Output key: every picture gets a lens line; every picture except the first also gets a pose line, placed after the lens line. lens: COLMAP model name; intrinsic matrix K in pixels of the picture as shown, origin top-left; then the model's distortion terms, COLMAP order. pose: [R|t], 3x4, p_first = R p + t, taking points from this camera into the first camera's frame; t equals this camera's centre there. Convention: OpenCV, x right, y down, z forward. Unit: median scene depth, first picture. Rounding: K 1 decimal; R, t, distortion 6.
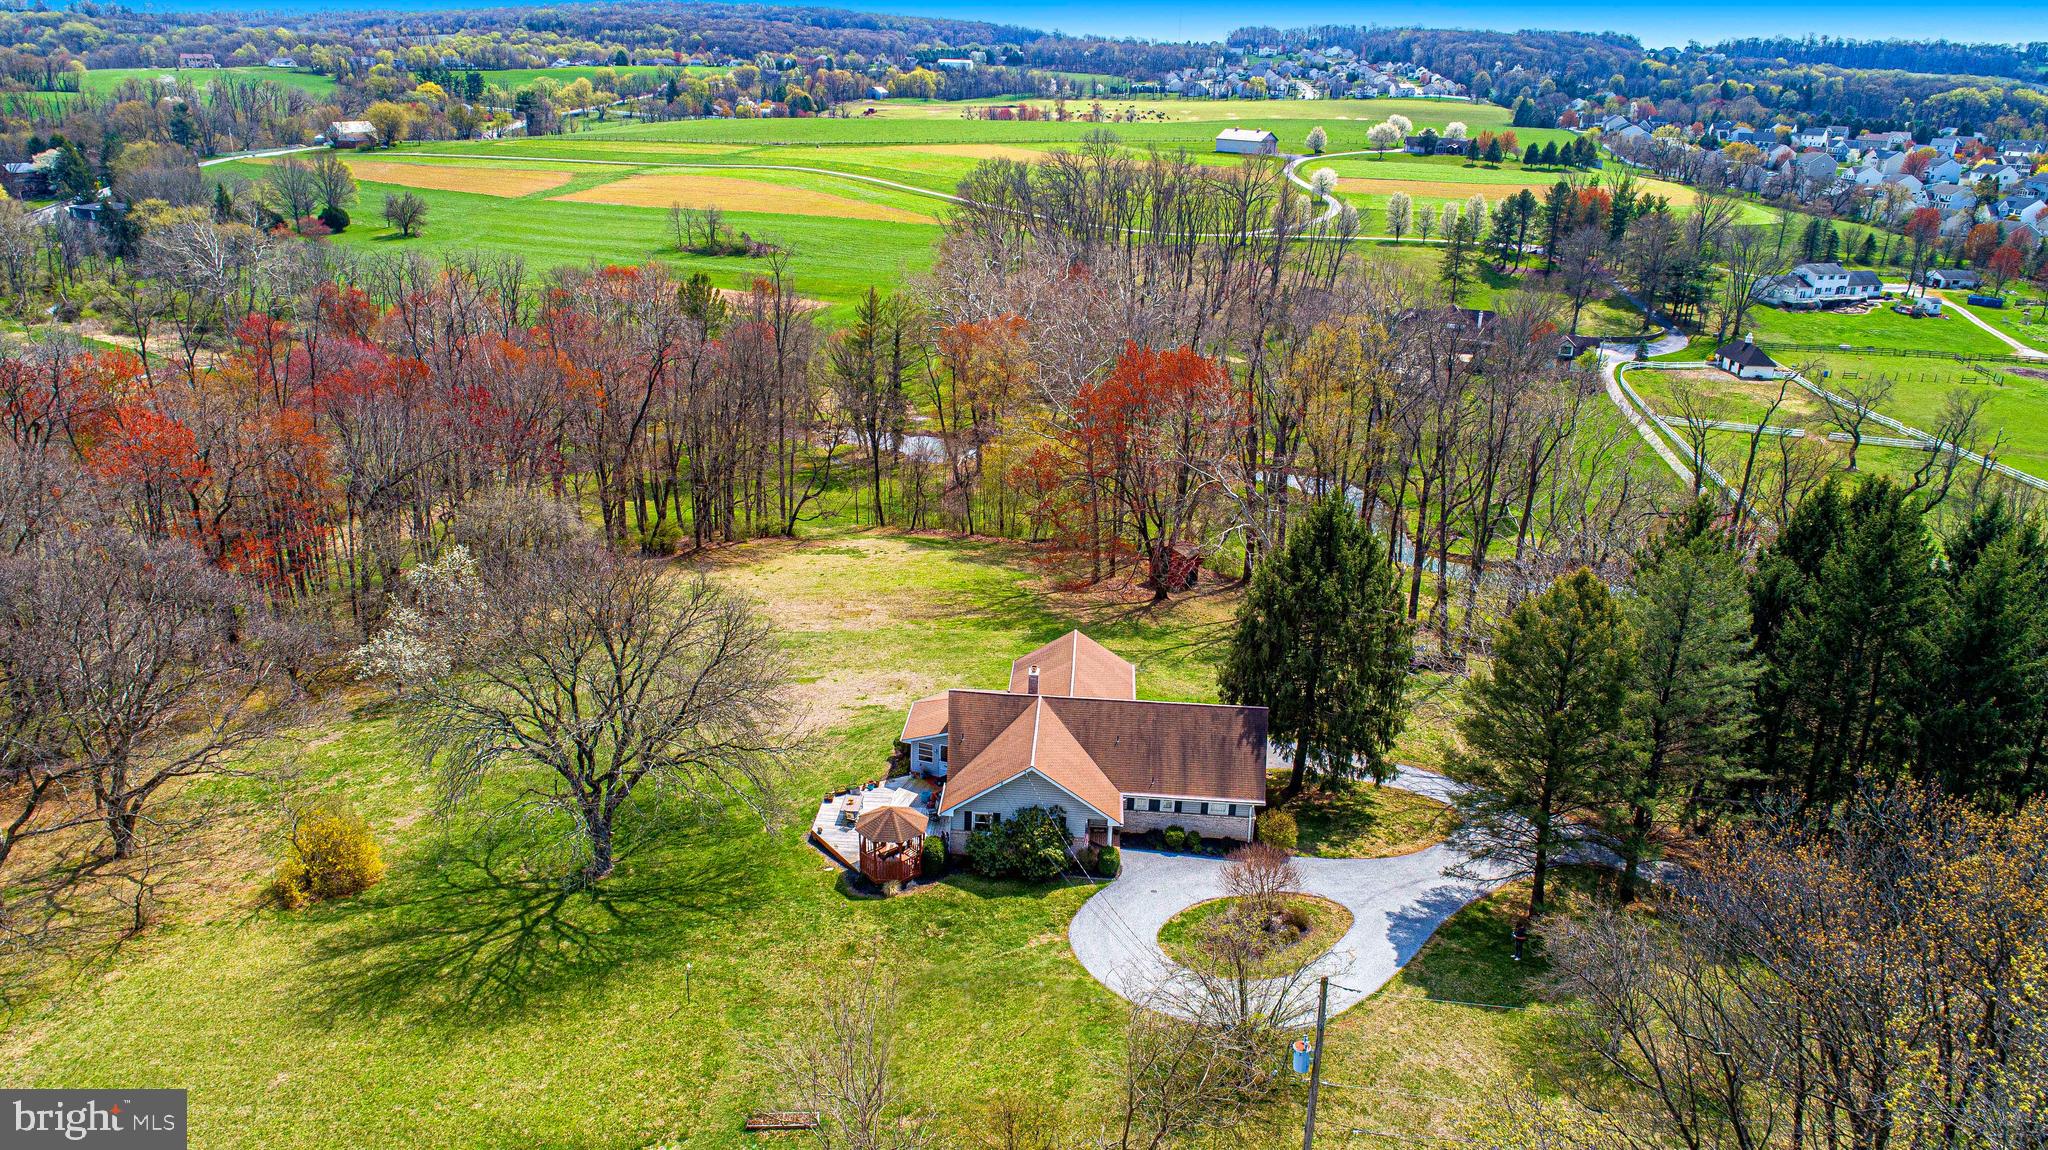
lens RADIAL K [[1375.6, 0, 1028.8], [0, 1375.6, 576.0], [0, 0, 1]] dist [-0.014835, 0.005400]
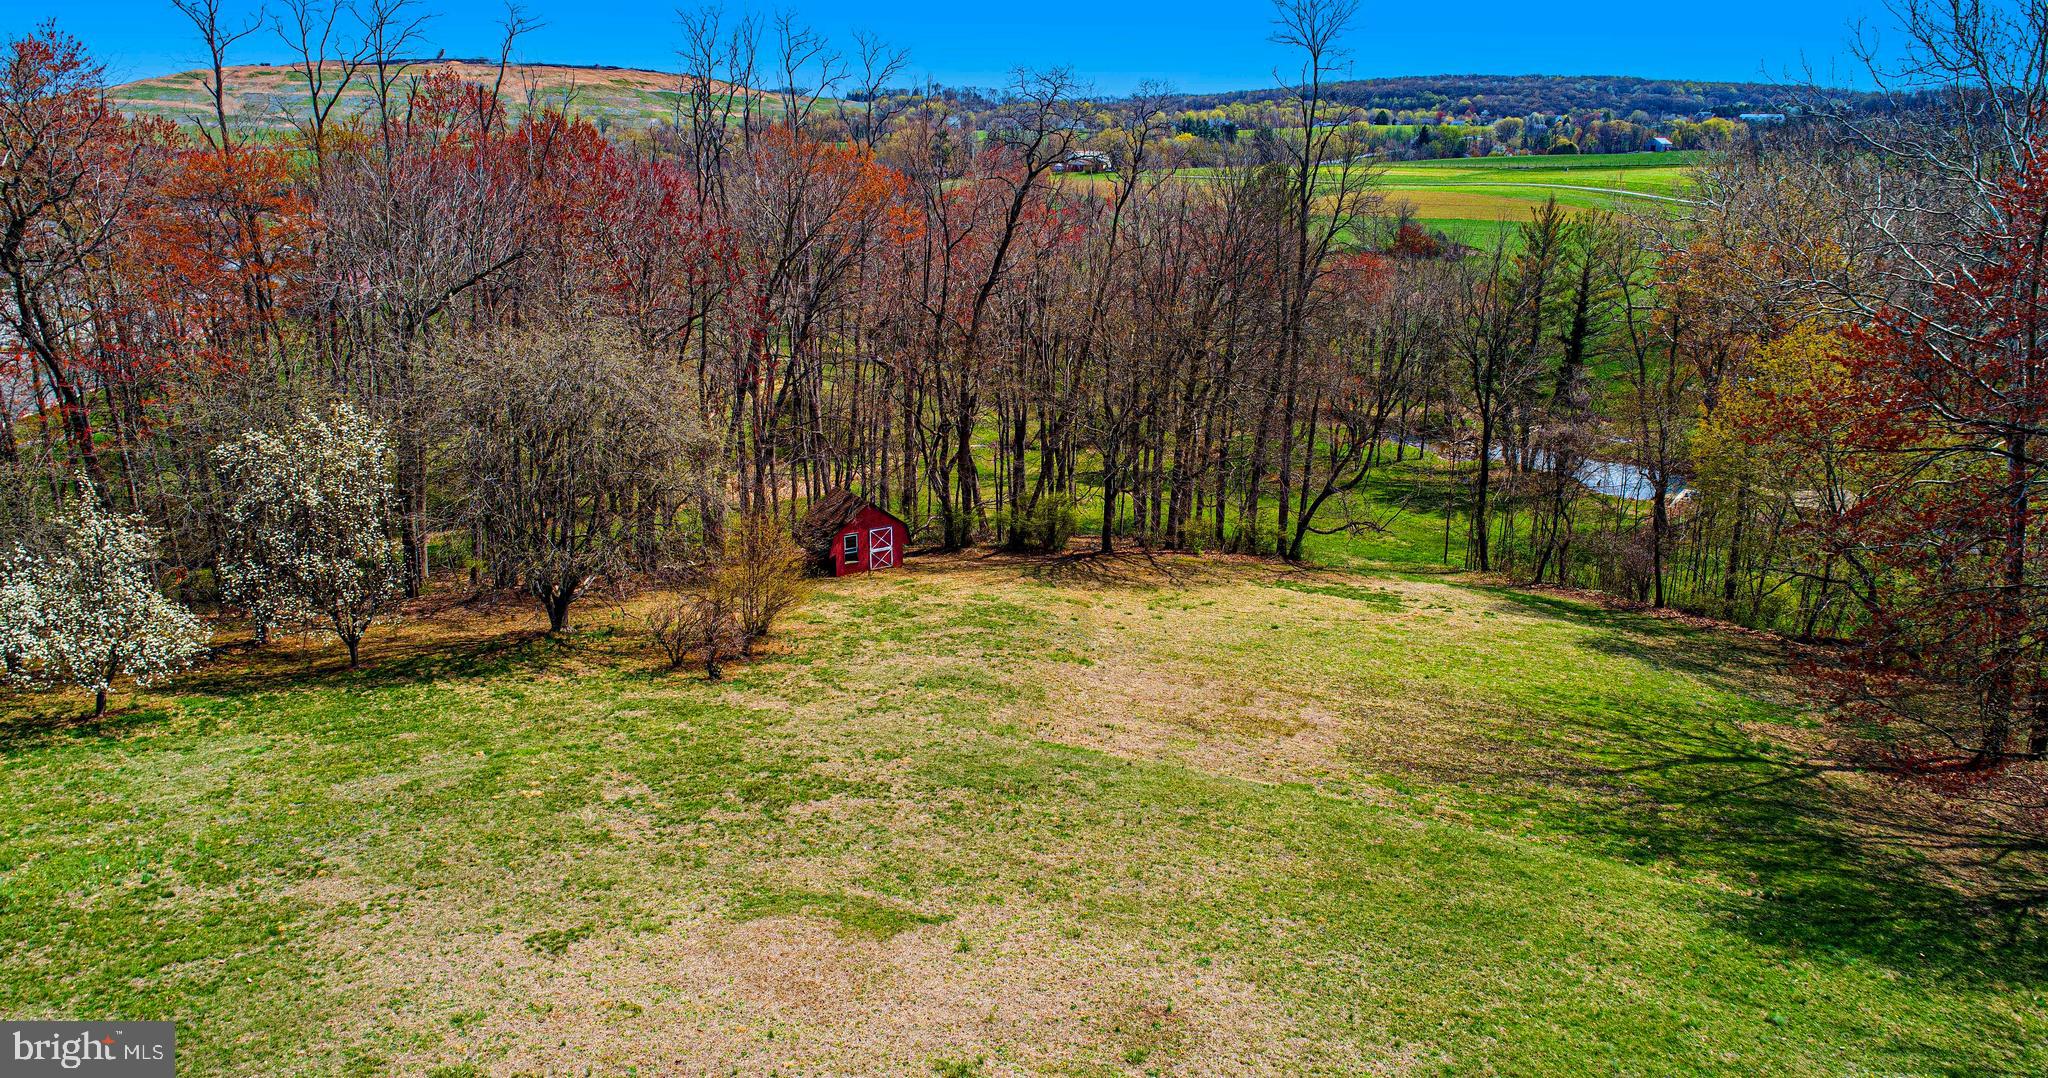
lens RADIAL K [[1373.4, 0, 1025.2], [0, 1373.4, 503.0], [0, 0, 1]] dist [-0.000542, -0.000373]
pose [[0.862900, 0.114095, -0.492327, 0.000180], [-0.165570, 0.984241, -0.062100, 0.000643], [0.477483, 0.135101, 0.868192, 0.483423]]
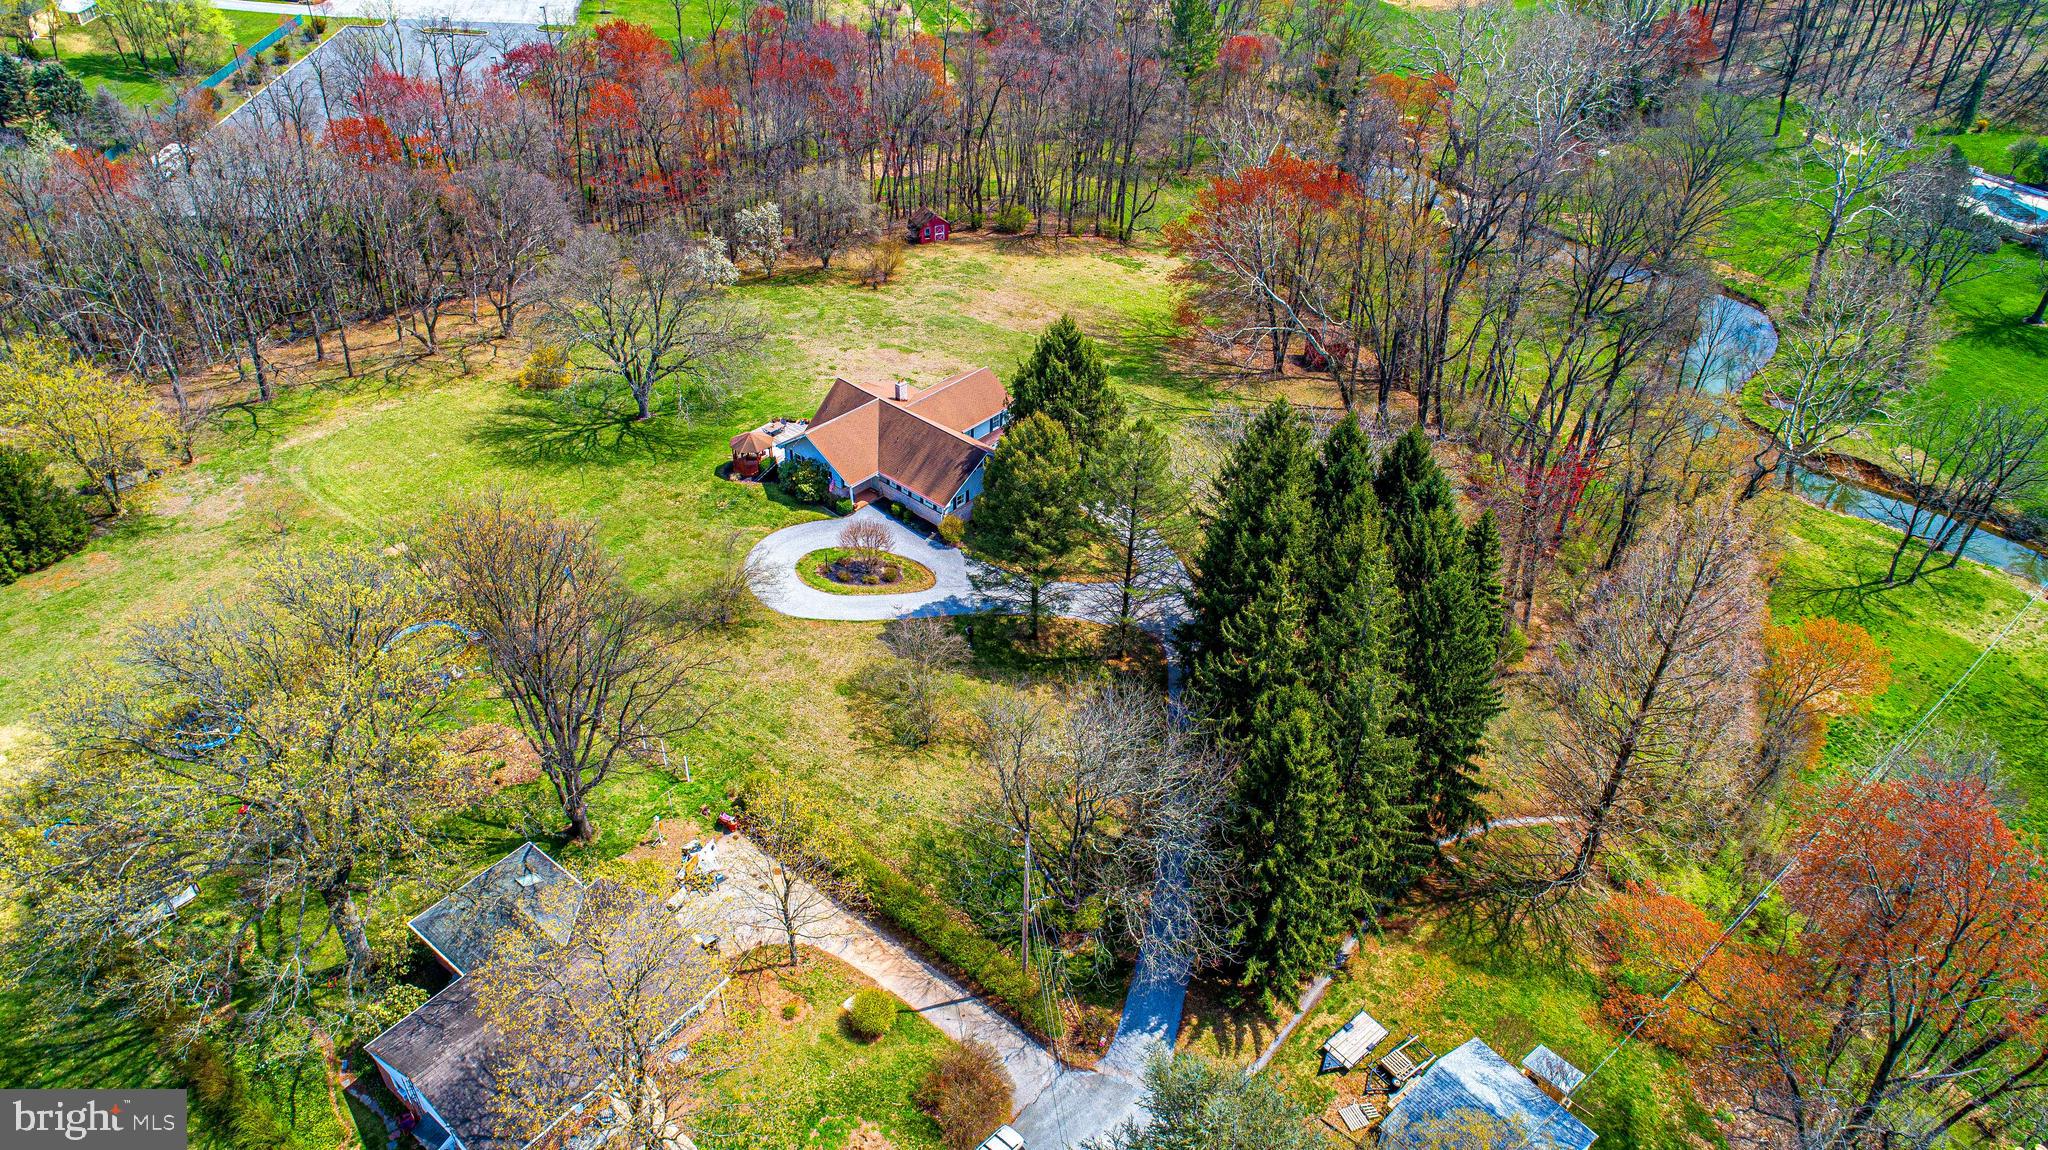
lens RADIAL K [[1375.6, 0, 1028.8], [0, 1375.6, 576.0], [0, 0, 1]] dist [-0.014835, 0.005400]
pose [[0.790556, 0.360469, -0.495059, 0.480803], [-0.219187, 0.921405, 0.320889, -0.128350], [0.571821, -0.145171, 0.807432, -0.085472]]
